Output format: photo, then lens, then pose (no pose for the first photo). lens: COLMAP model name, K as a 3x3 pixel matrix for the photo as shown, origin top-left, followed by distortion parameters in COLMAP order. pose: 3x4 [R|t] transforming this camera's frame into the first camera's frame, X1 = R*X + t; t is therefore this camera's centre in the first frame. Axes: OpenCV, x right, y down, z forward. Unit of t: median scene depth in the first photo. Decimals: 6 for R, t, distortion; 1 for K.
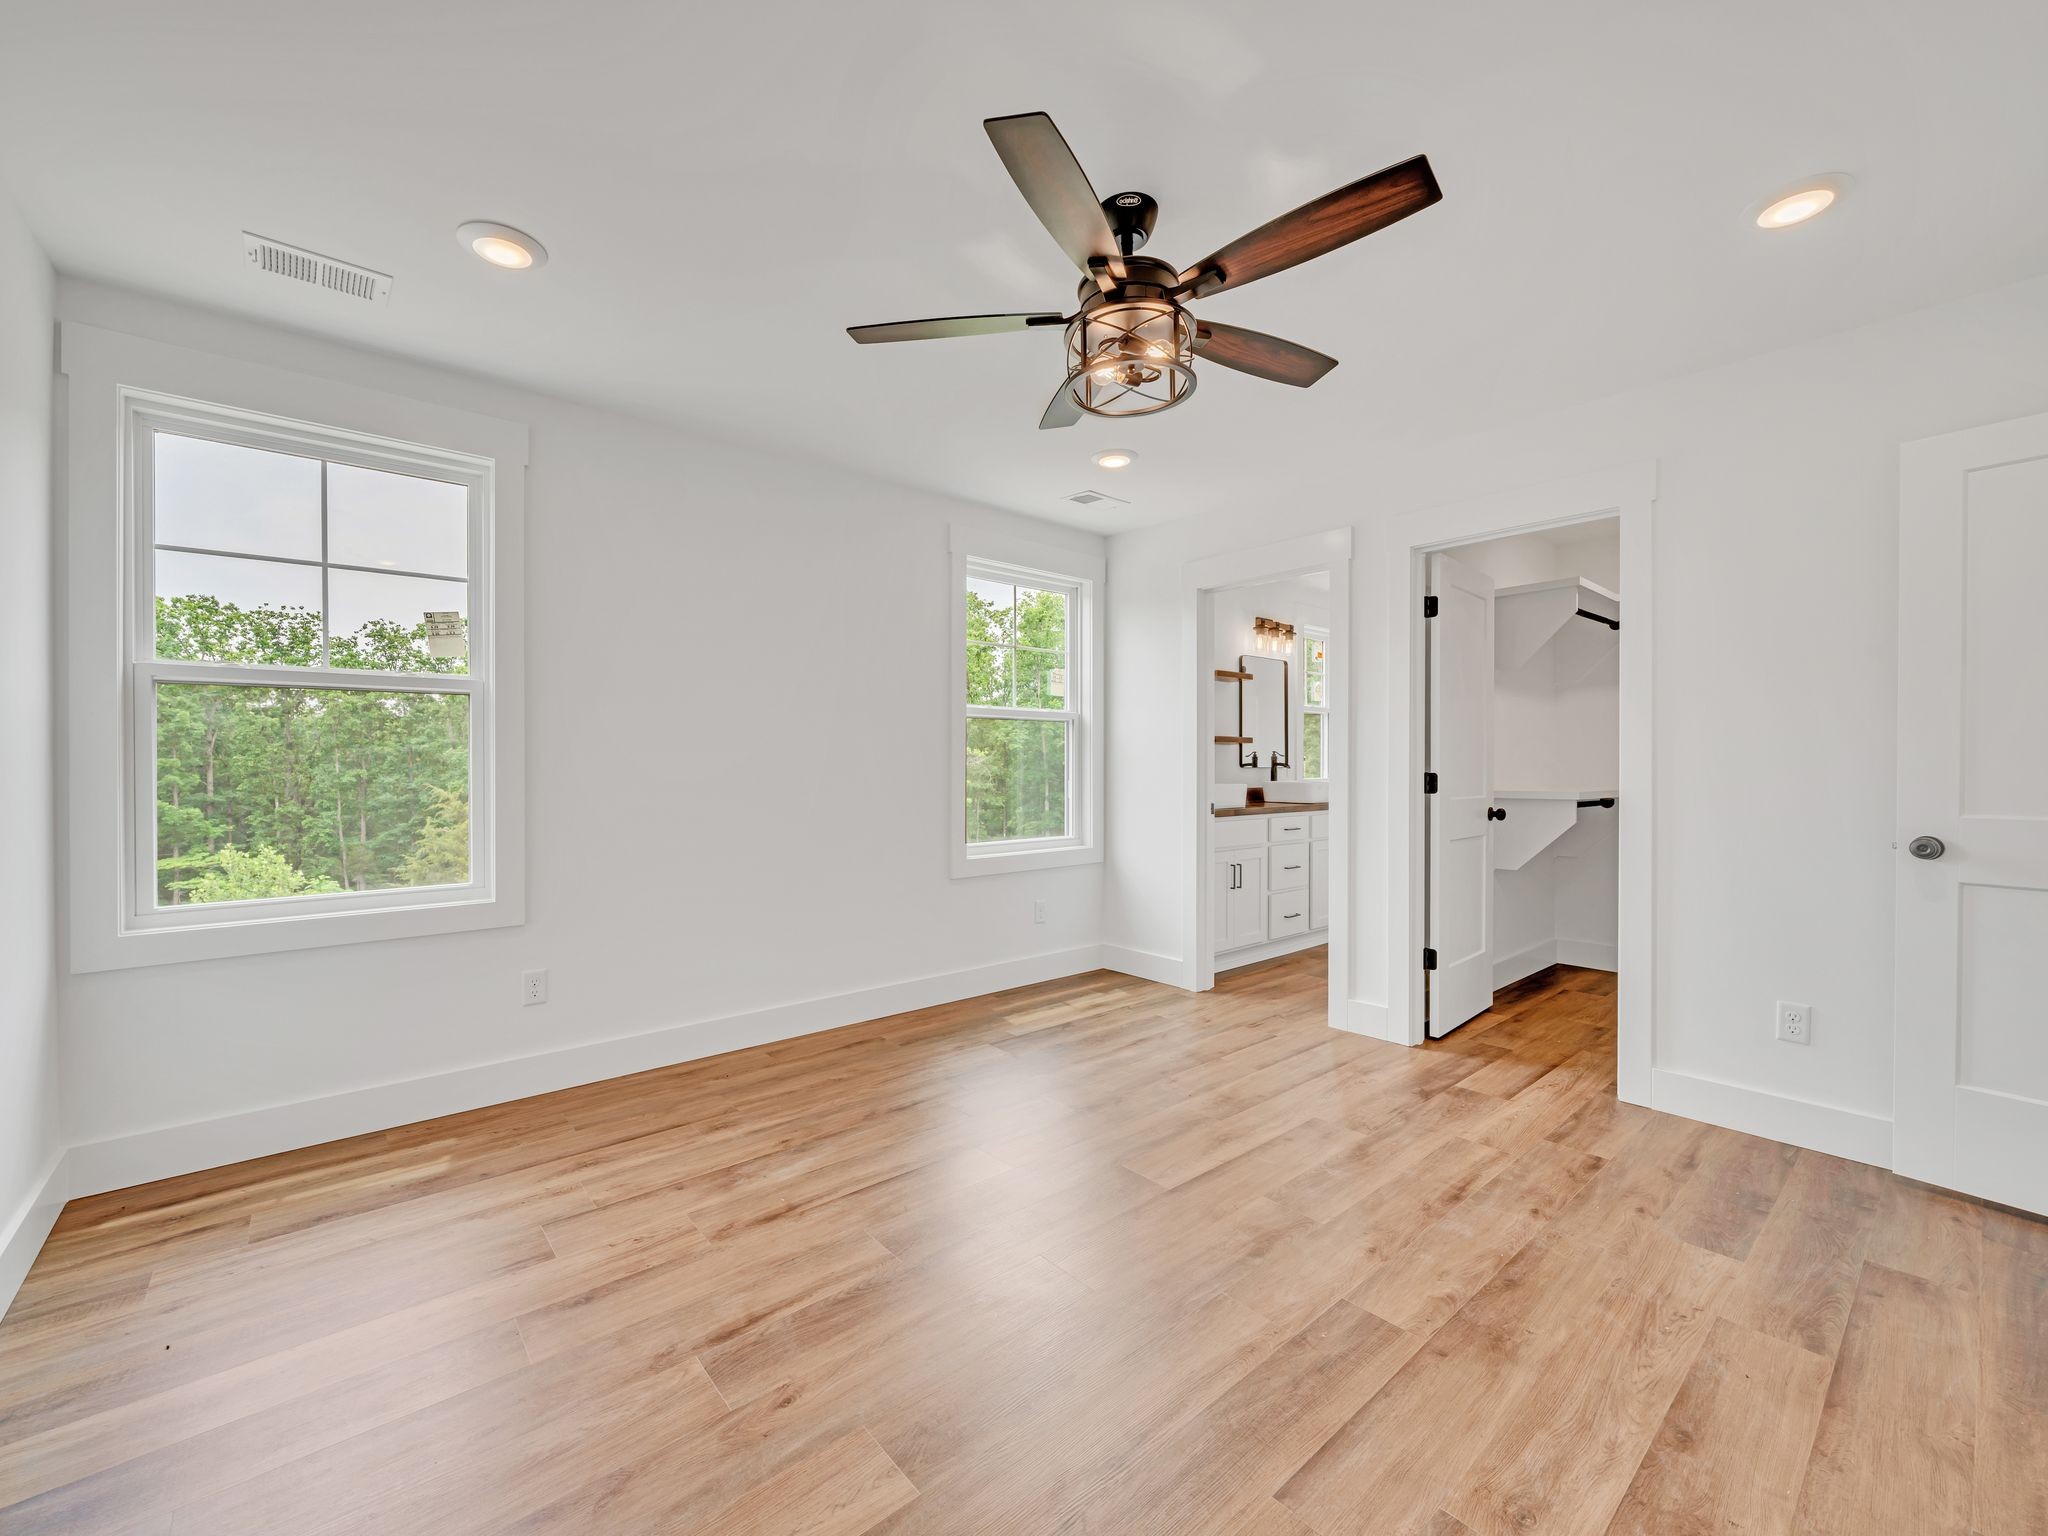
lens RADIAL K [[948.5, 0, 994.2], [0, 948.5, 756.2], [0, 0, 1]] dist [-0.003106, -0.000193]
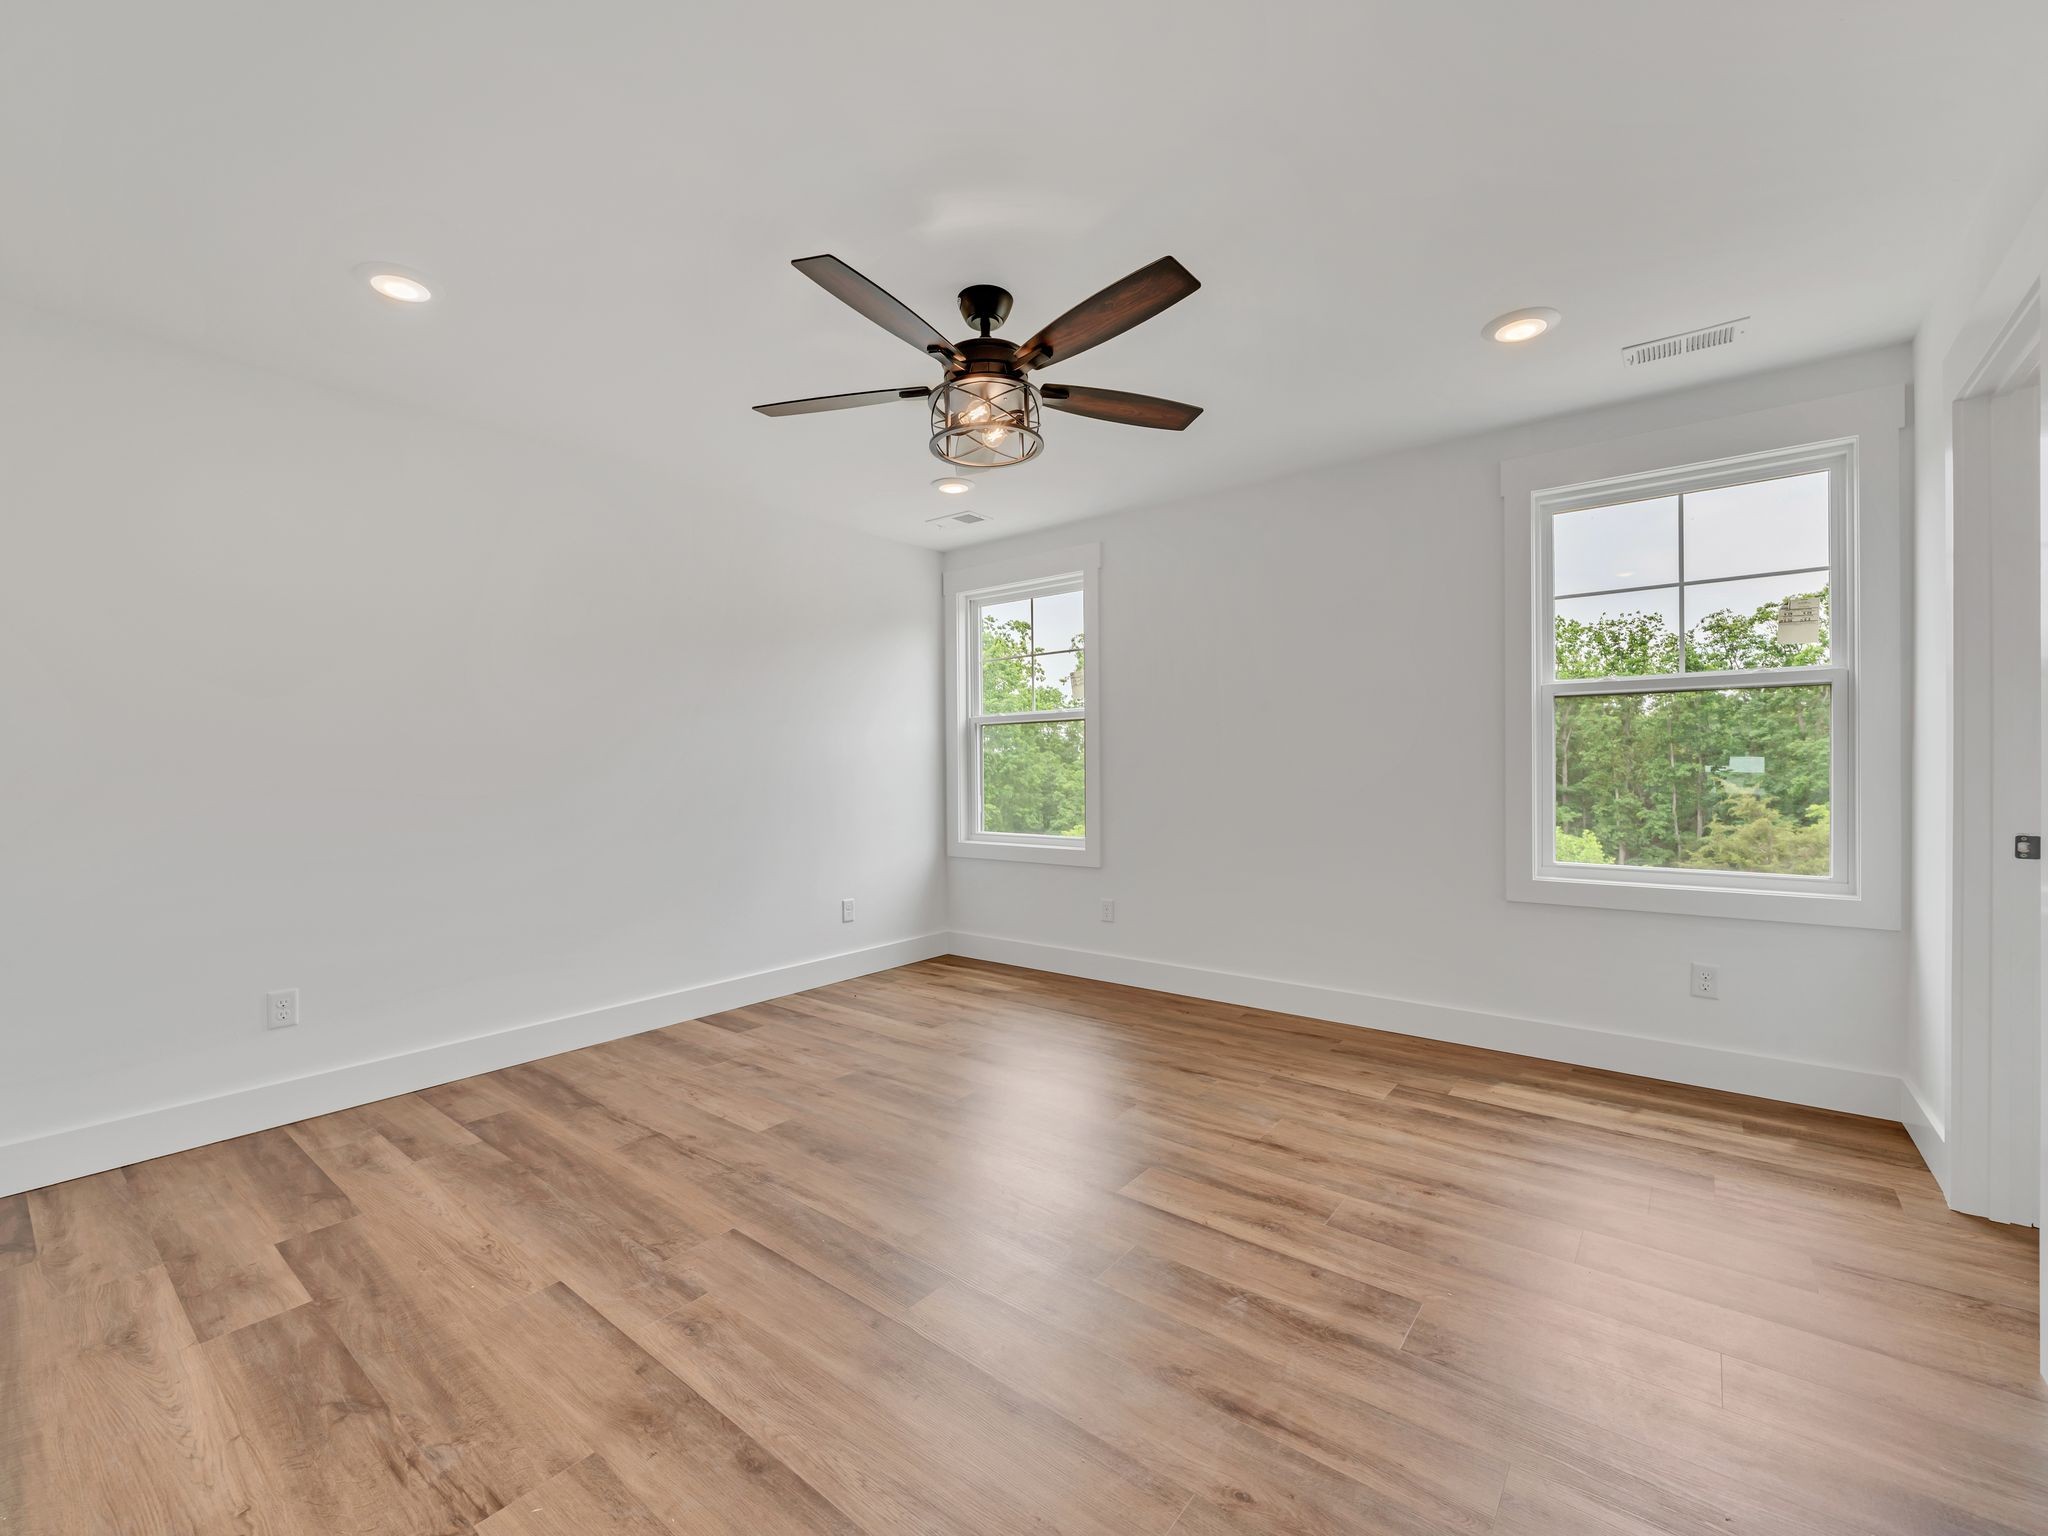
lens RADIAL K [[948.5, 0, 994.2], [0, 948.5, 756.2], [0, 0, 1]] dist [-0.003106, -0.000193]
pose [[0.088292, -0.009838, -0.996046, 0.738900], [0.017136, 0.999818, -0.008356, 0.004745], [0.995947, -0.016331, 0.088445, 0.503281]]
